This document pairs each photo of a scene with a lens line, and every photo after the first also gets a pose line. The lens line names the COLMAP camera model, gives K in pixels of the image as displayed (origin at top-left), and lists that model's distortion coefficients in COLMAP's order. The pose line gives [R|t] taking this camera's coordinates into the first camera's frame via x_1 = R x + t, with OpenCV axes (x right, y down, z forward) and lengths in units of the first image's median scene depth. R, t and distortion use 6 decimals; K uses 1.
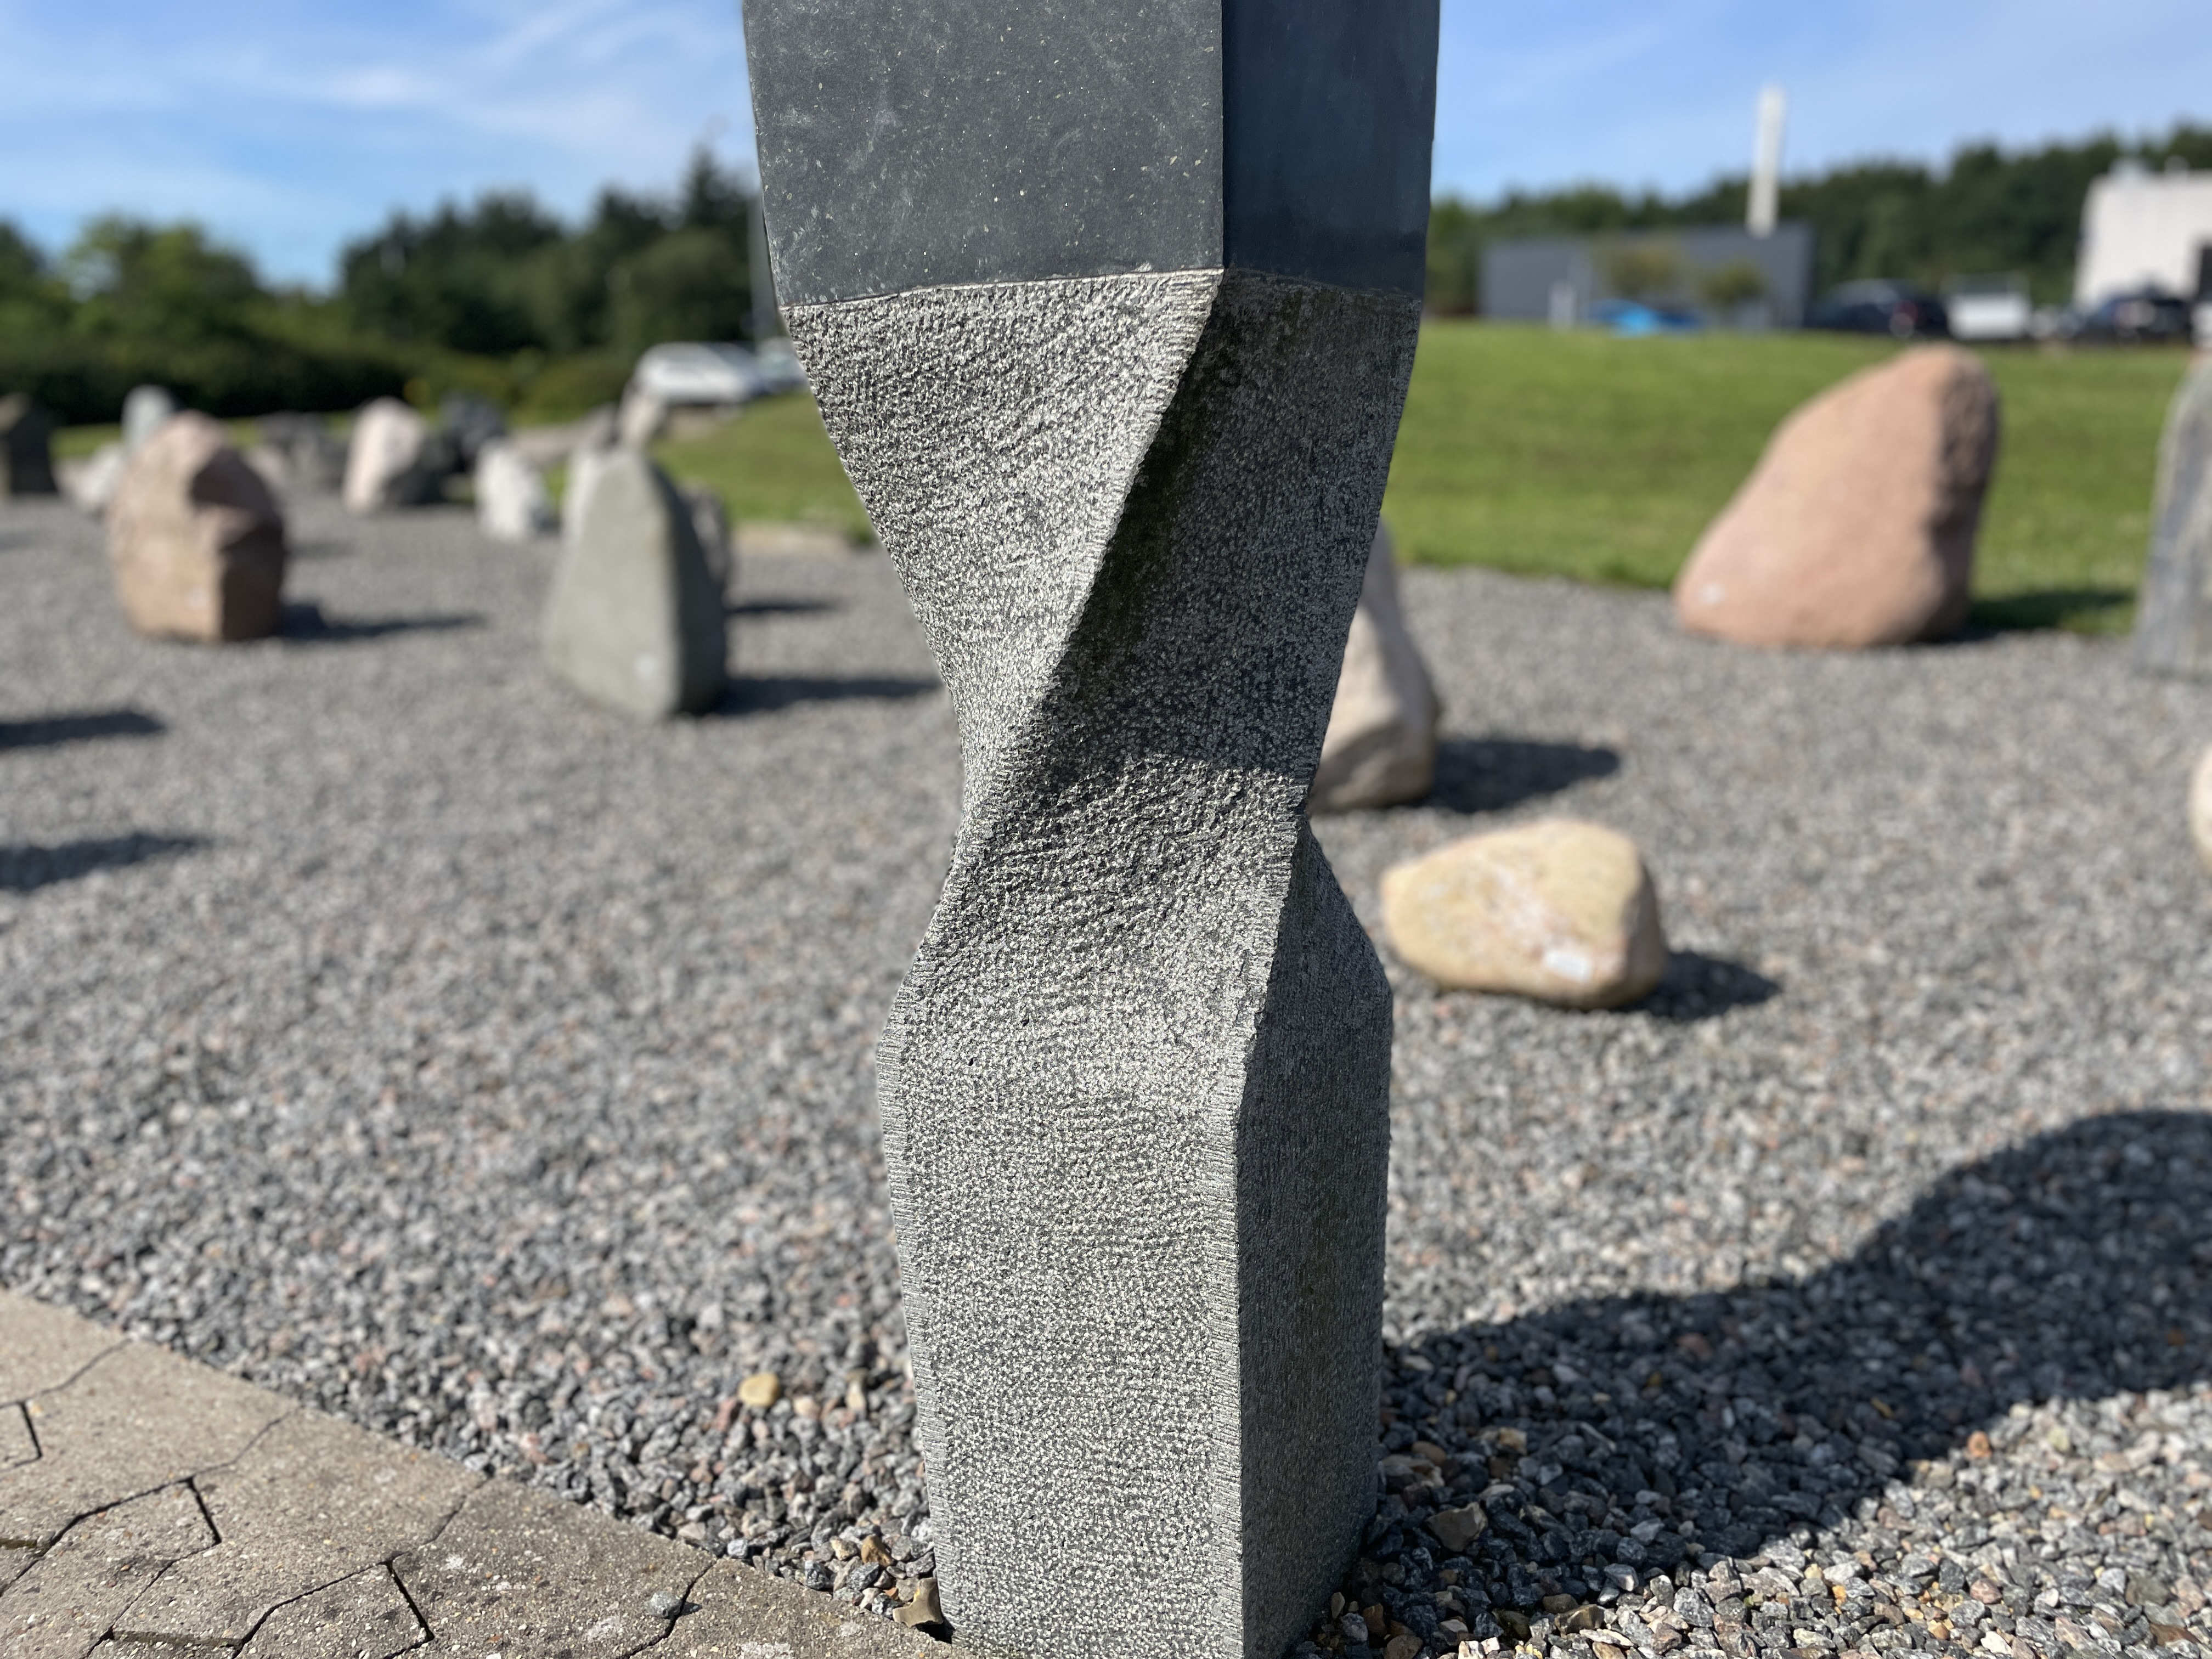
lens RADIAL K [[1662.4, 0, 1100.5], [0, 1662.4, 833.5], [0, 0, 1]] dist [0.077195, -0.099521]
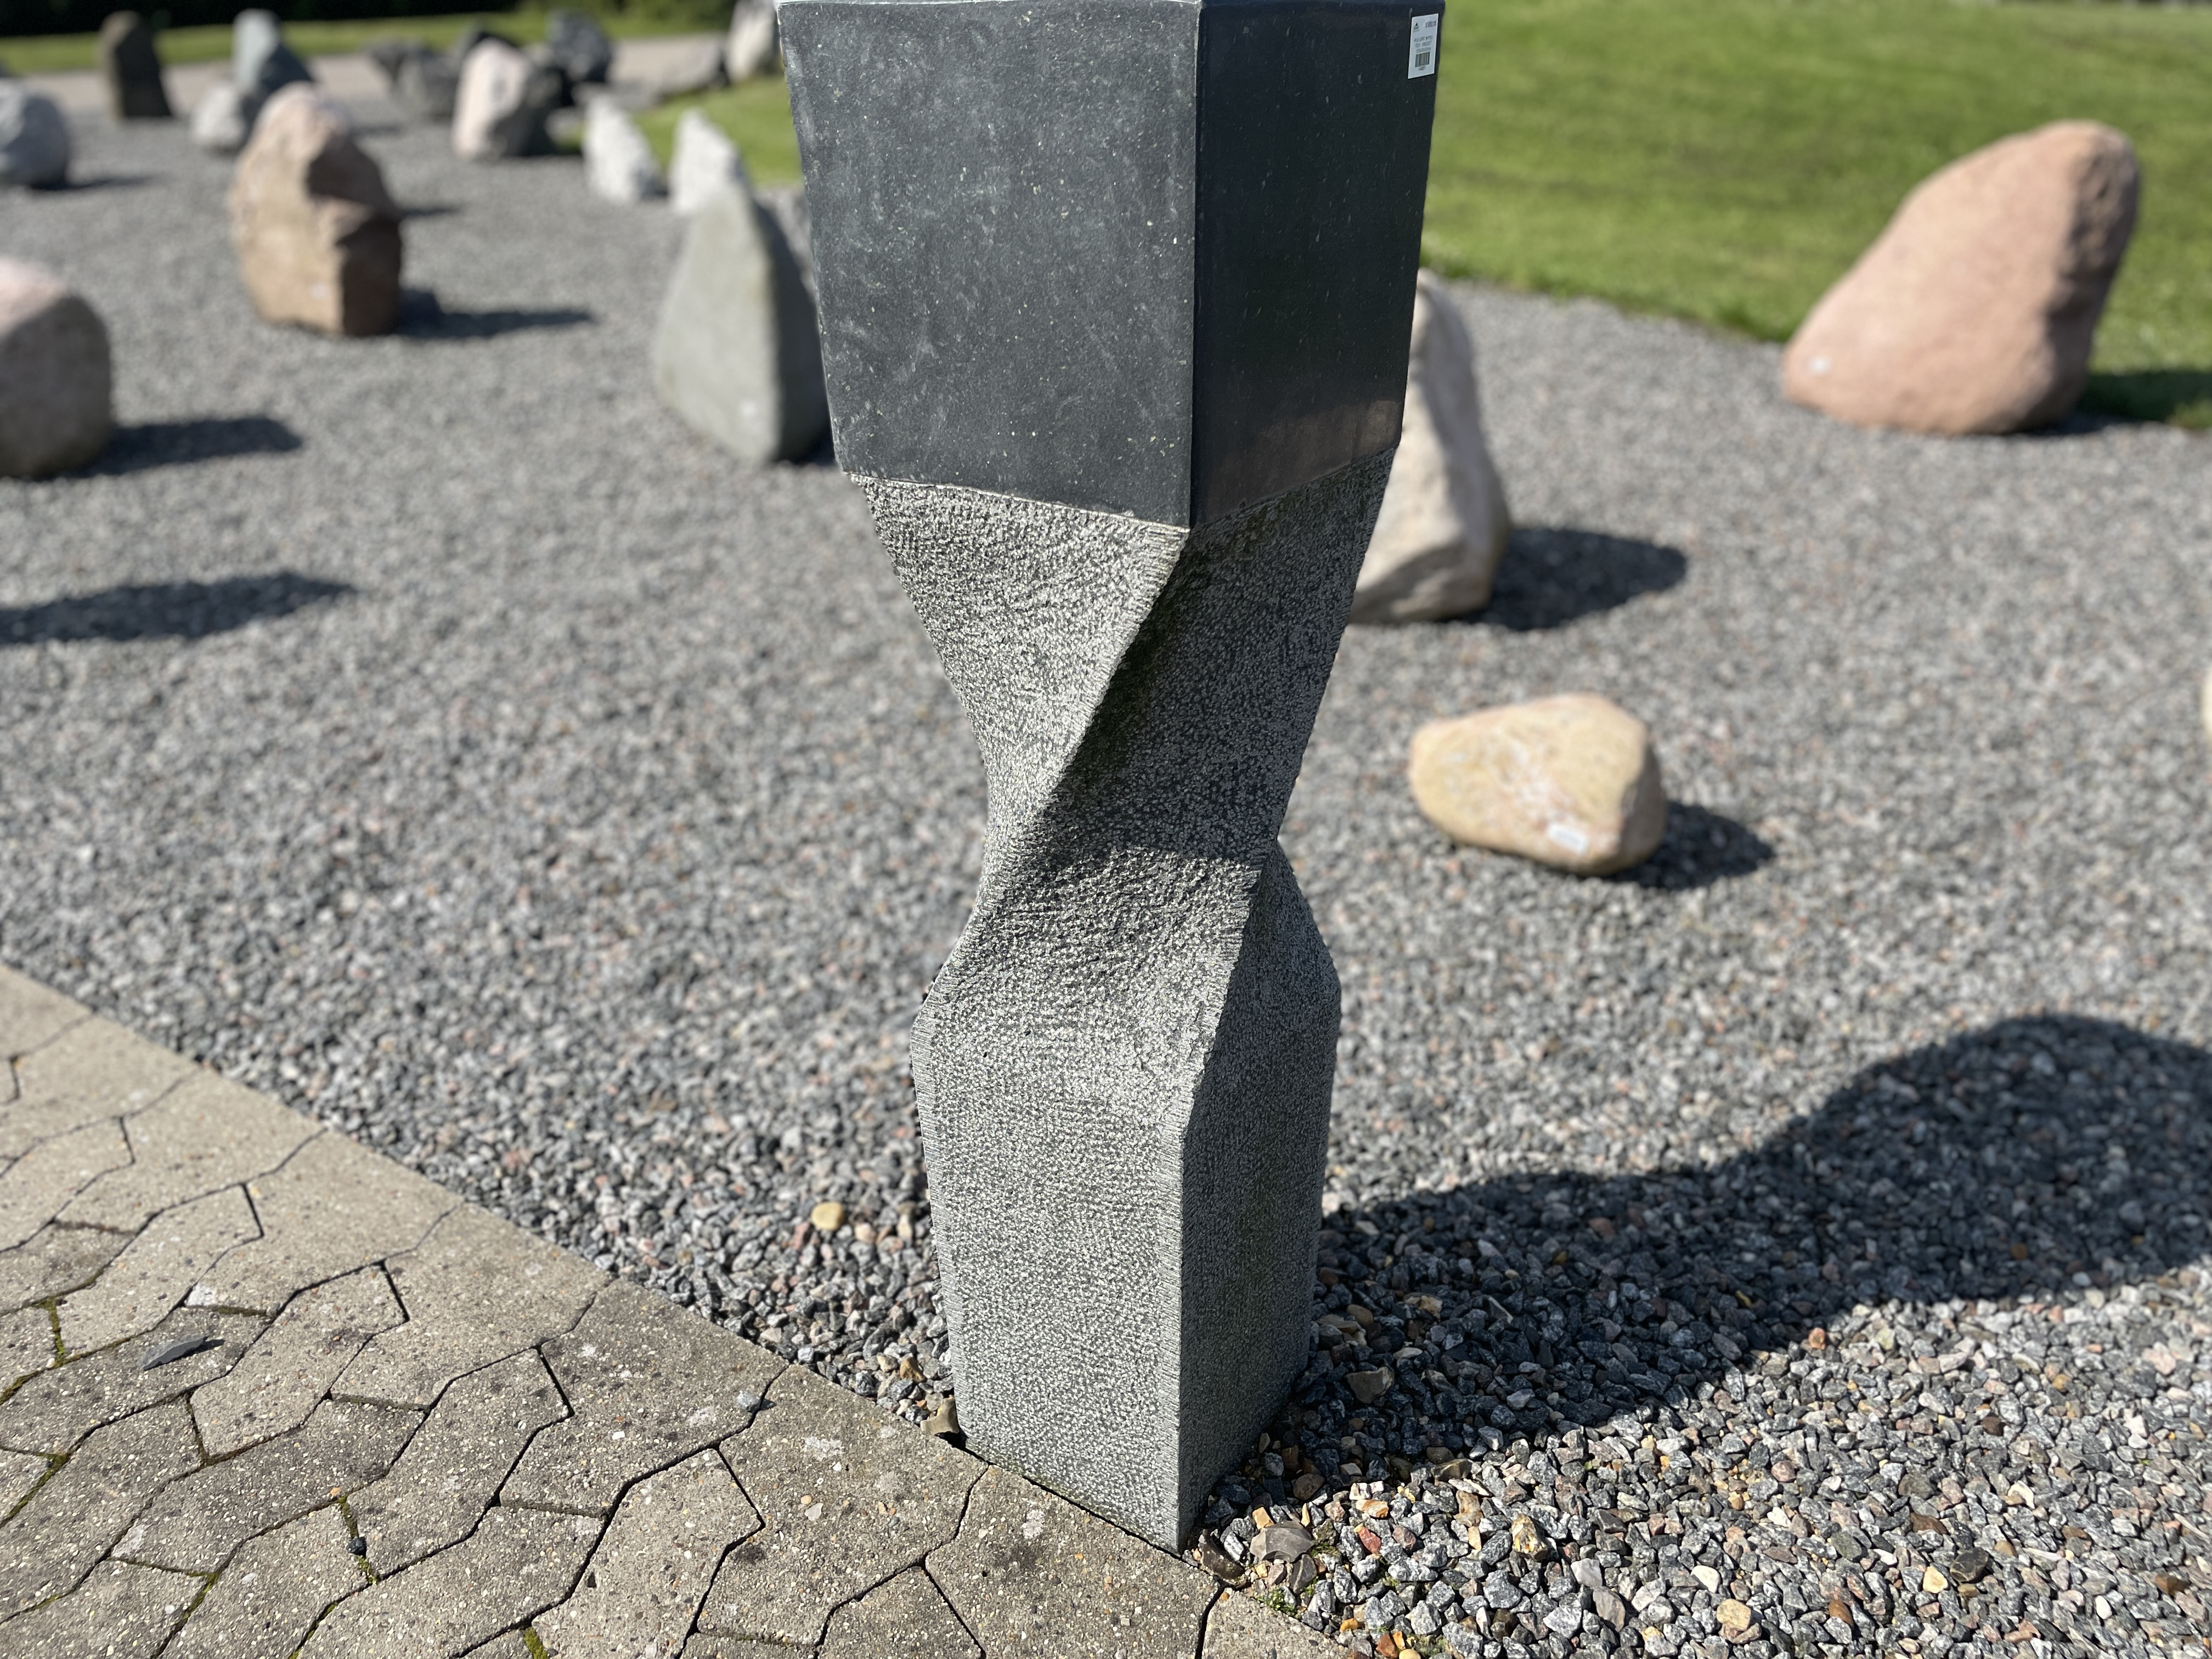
lens RADIAL K [[1642.6, 0, 1106.6], [0, 1642.6, 824.9], [0, 0, 1]] dist [0.082357, -0.108551]
pose [[0.997222, 0.055056, -0.050161, 0.046767], [-0.044331, 0.979946, 0.194269, -0.195631], [0.059851, -0.191506, 0.979665, -0.125846]]
